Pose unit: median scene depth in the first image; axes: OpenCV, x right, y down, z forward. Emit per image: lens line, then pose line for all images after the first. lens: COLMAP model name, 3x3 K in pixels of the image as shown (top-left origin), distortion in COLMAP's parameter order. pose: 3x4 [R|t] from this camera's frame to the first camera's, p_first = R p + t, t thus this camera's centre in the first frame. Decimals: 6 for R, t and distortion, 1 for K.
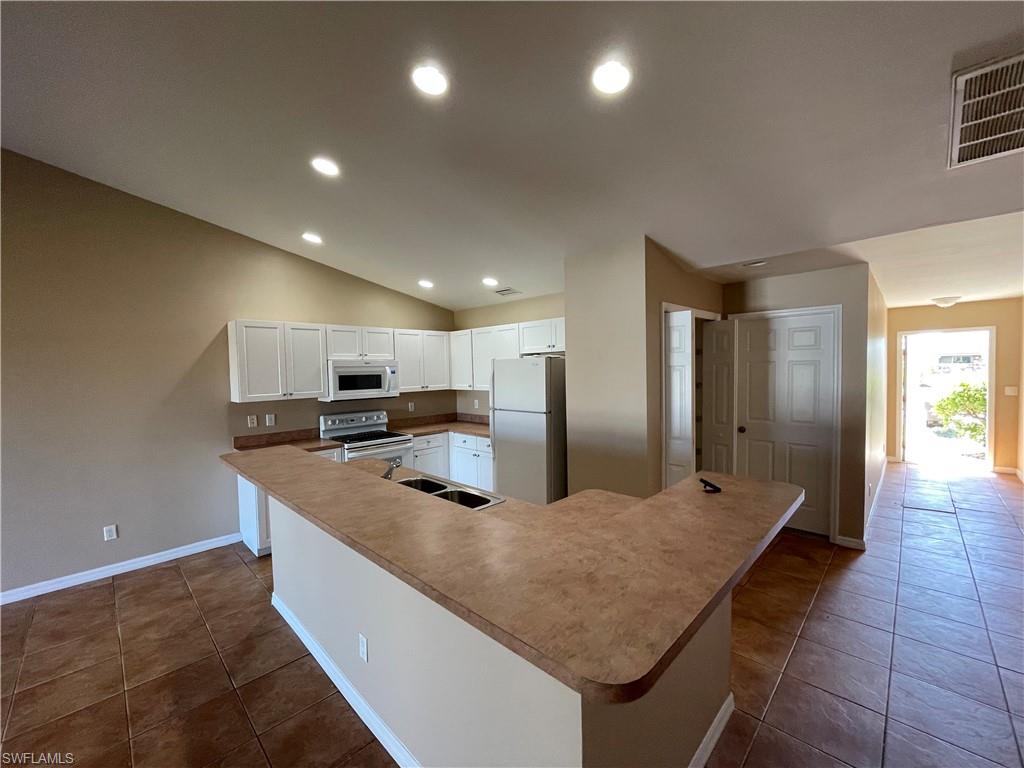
lens RADIAL K [[412.9, 0, 508.2], [0, 412.9, 386.4], [0, 0, 1]] dist [-0.004093, 0.000231]
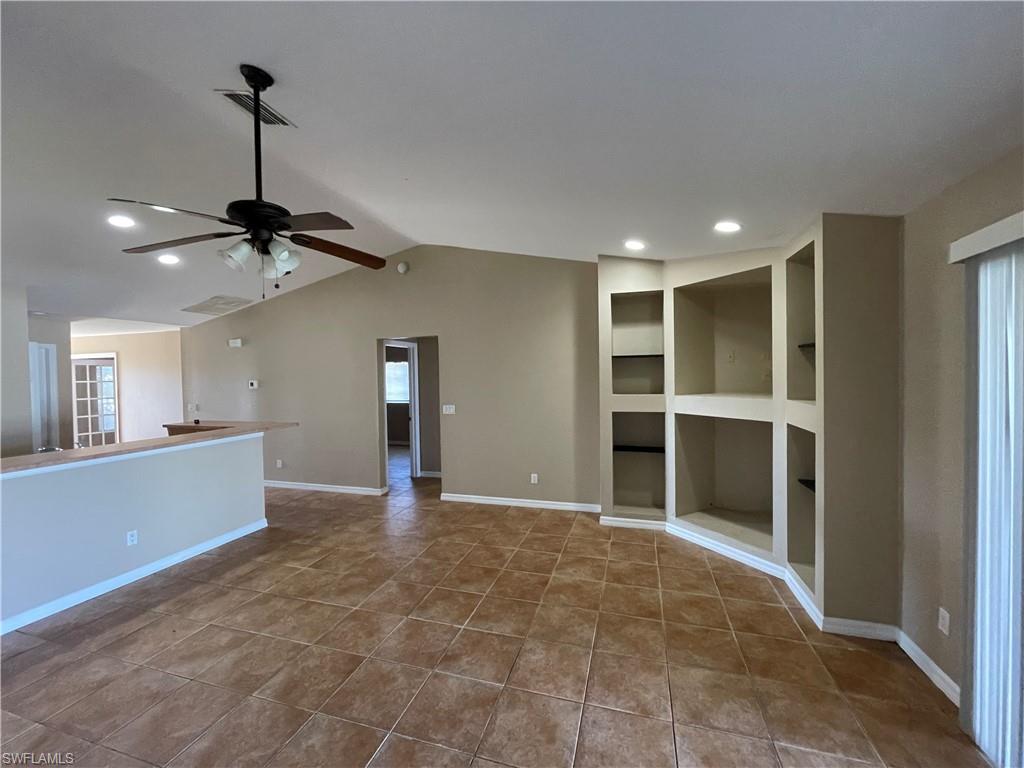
lens RADIAL K [[412.9, 0, 511.3], [0, 412.9, 383.8], [0, 0, 1]] dist [-0.004093, 0.000231]
pose [[-0.460877, 0.010014, 0.887408, -1.163504], [0.063562, 0.997741, 0.021752, 0.023916], [-0.885185, 0.066430, -0.460472, 0.153521]]
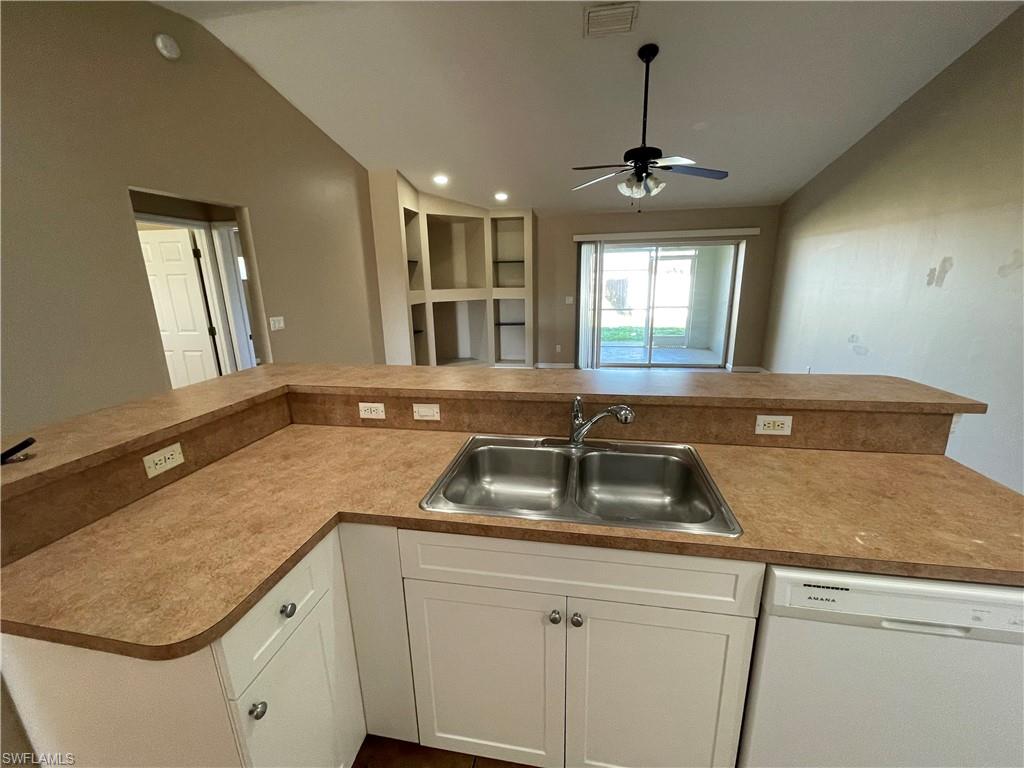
lens RADIAL K [[412.9, 0, 511.1], [0, 412.9, 385.2], [0, 0, 1]] dist [-0.004093, 0.000231]
pose [[-0.829712, 0.177027, -0.529376, 0.075667], [0.014737, 0.954994, 0.296259, -0.009660], [0.557997, 0.238008, -0.794979, 0.742039]]
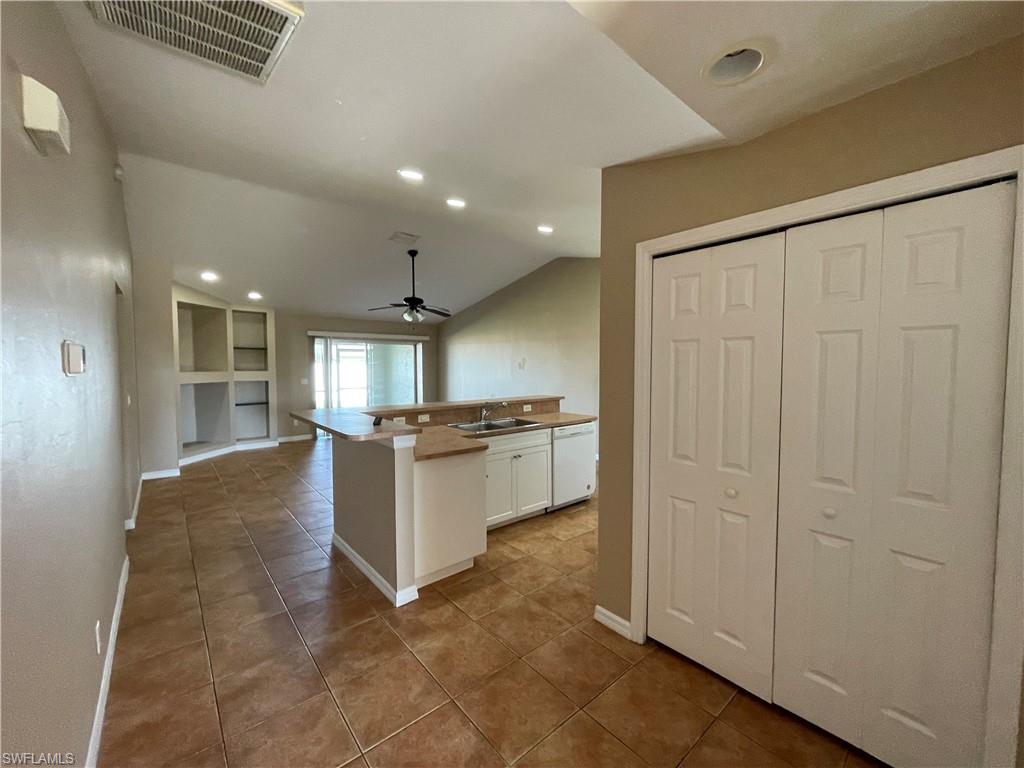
lens RADIAL K [[412.9, 0, 514.1], [0, 412.9, 384.3], [0, 0, 1]] dist [-0.004093, 0.000231]
pose [[-0.087749, 0.071478, -0.993575, 0.800449], [-0.039960, 0.996367, 0.075208, -0.017869], [0.995341, 0.046303, -0.084574, 0.655428]]
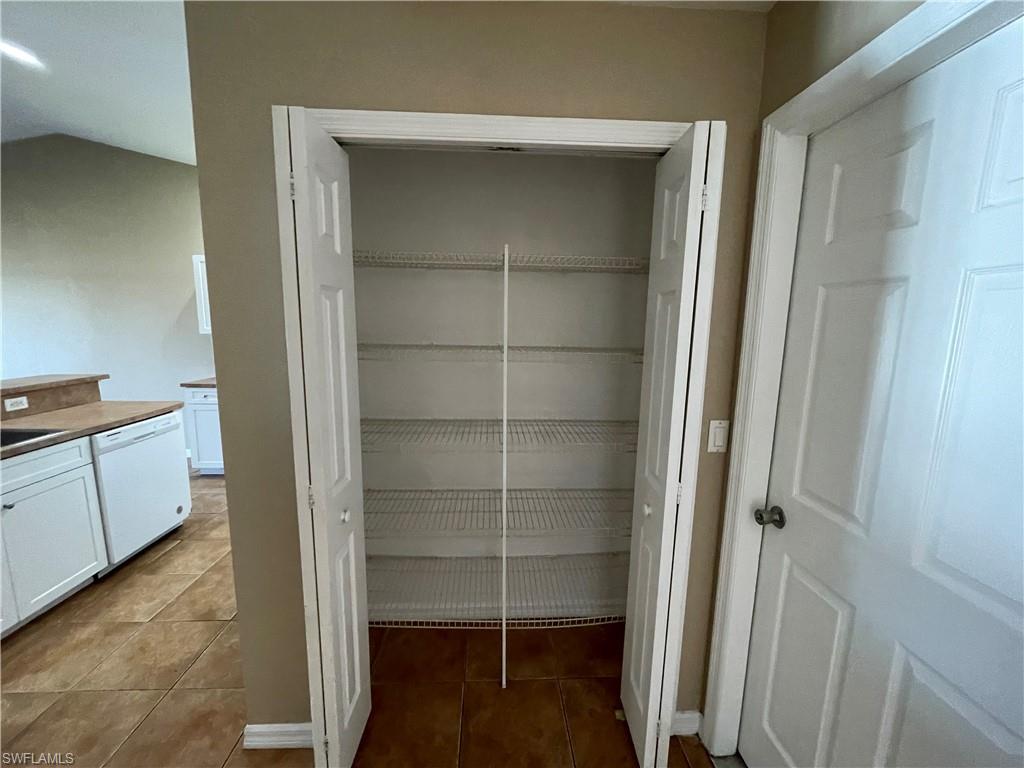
lens RADIAL K [[412.9, 0, 513.3], [0, 412.9, 382.8], [0, 0, 1]] dist [-0.004093, 0.000231]
pose [[0.736745, 0.130432, -0.663472, 0.603947], [-0.060832, 0.990026, 0.127078, -0.018028], [0.673429, -0.053263, 0.737331, 0.646952]]
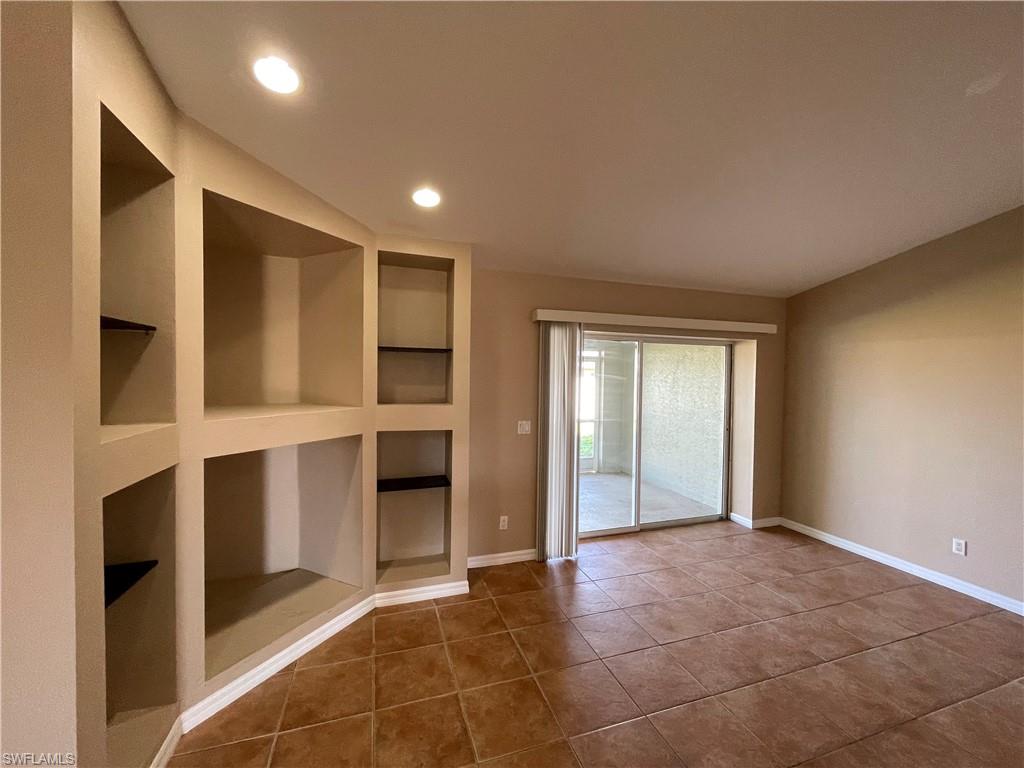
lens RADIAL K [[412.9, 0, 512.7], [0, 412.9, 381.3], [0, 0, 1]] dist [-0.004093, 0.000231]
pose [[-0.458047, 0.031672, -0.888363, -0.266186], [-0.039929, 0.997623, 0.056155, 0.014399], [0.888031, 0.061193, -0.455694, -0.118982]]
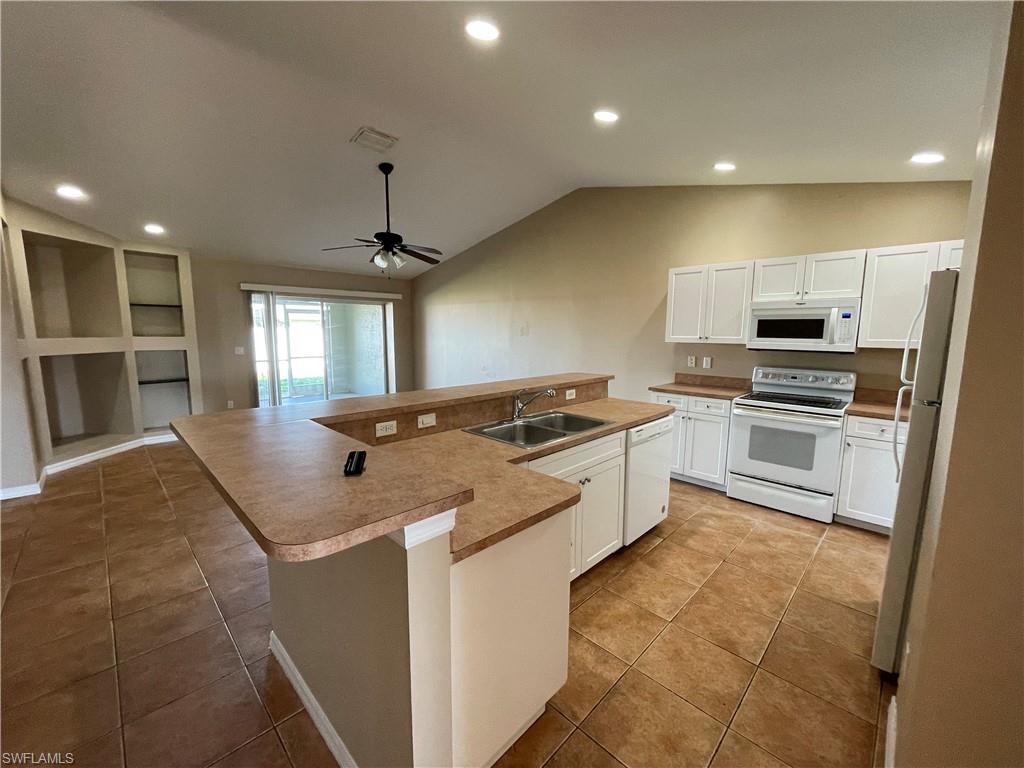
lens RADIAL K [[412.9, 0, 513.5], [0, 412.9, 384.3], [0, 0, 1]] dist [-0.004093, 0.000231]
pose [[-0.001737, 0.152650, -0.988279, 0.448882], [-0.048120, 0.987123, 0.152556, -0.000288], [0.998840, 0.047821, 0.005631, 0.494434]]
